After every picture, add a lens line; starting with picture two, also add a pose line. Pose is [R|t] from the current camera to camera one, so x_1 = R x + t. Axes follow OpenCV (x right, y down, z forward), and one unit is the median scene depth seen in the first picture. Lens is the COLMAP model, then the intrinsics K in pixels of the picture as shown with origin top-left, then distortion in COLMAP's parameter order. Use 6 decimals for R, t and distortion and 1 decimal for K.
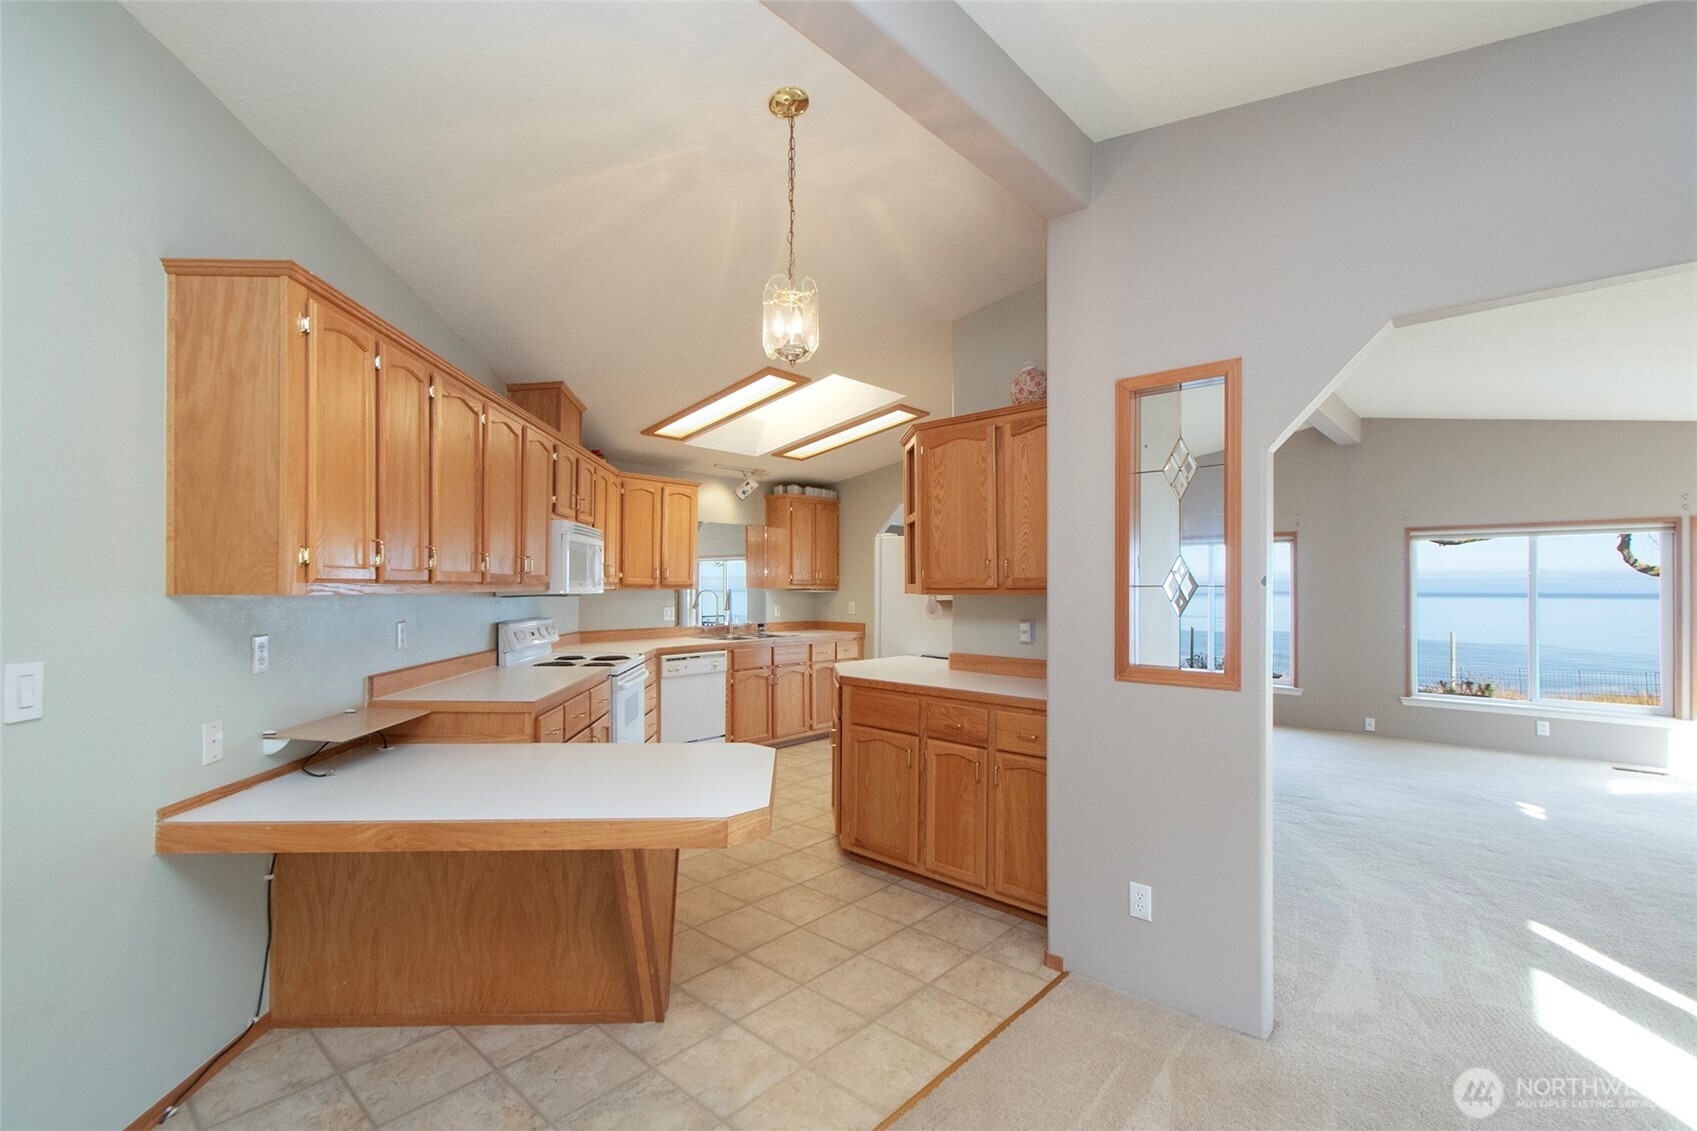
lens RADIAL K [[759.5, 0, 815.6], [0, 759.5, 580.3], [0, 0, 1]] dist [0.001479, 0.000406]
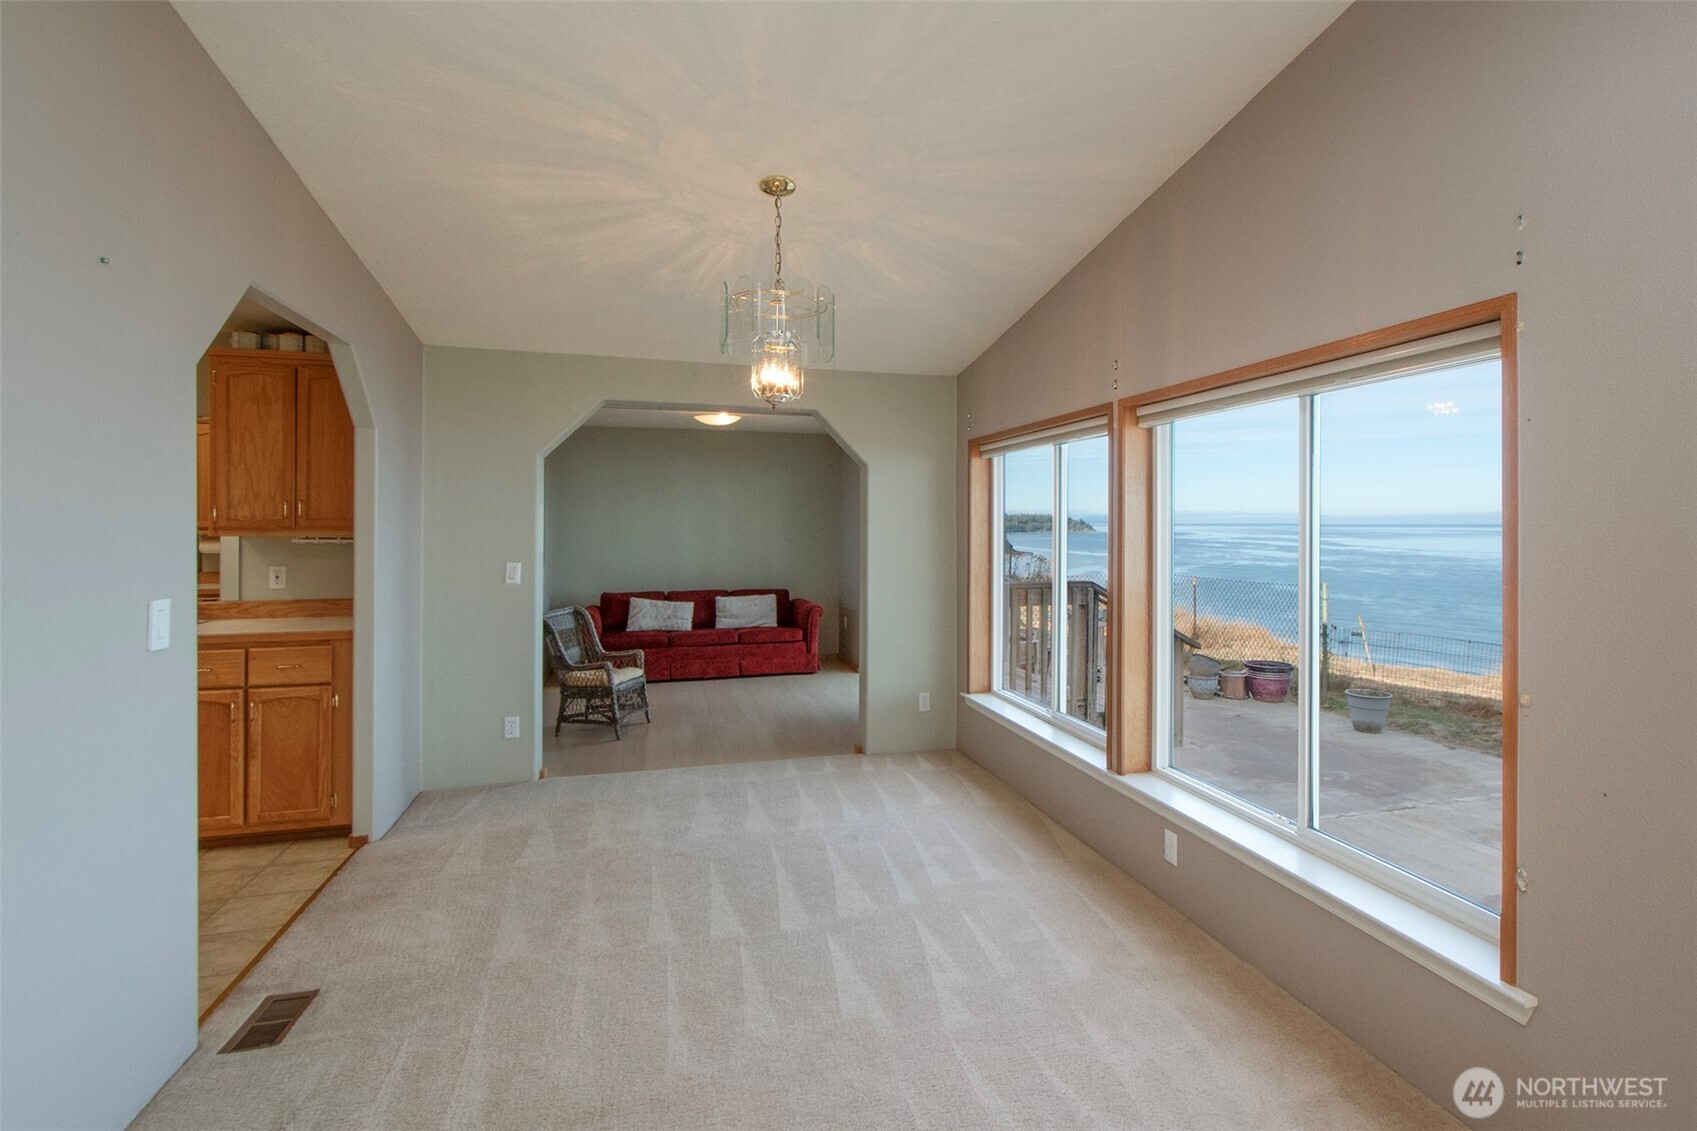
lens RADIAL K [[844.7, 0, 900.9], [0, 844.7, 520.6], [0, 0, 1]] dist [0.001892, 0.000177]
pose [[0.867906, -0.003324, -0.496717, 0.716969], [0.005088, 0.999985, 0.002198, 0.001379], [0.496702, -0.004435, 0.867910, 0.825285]]
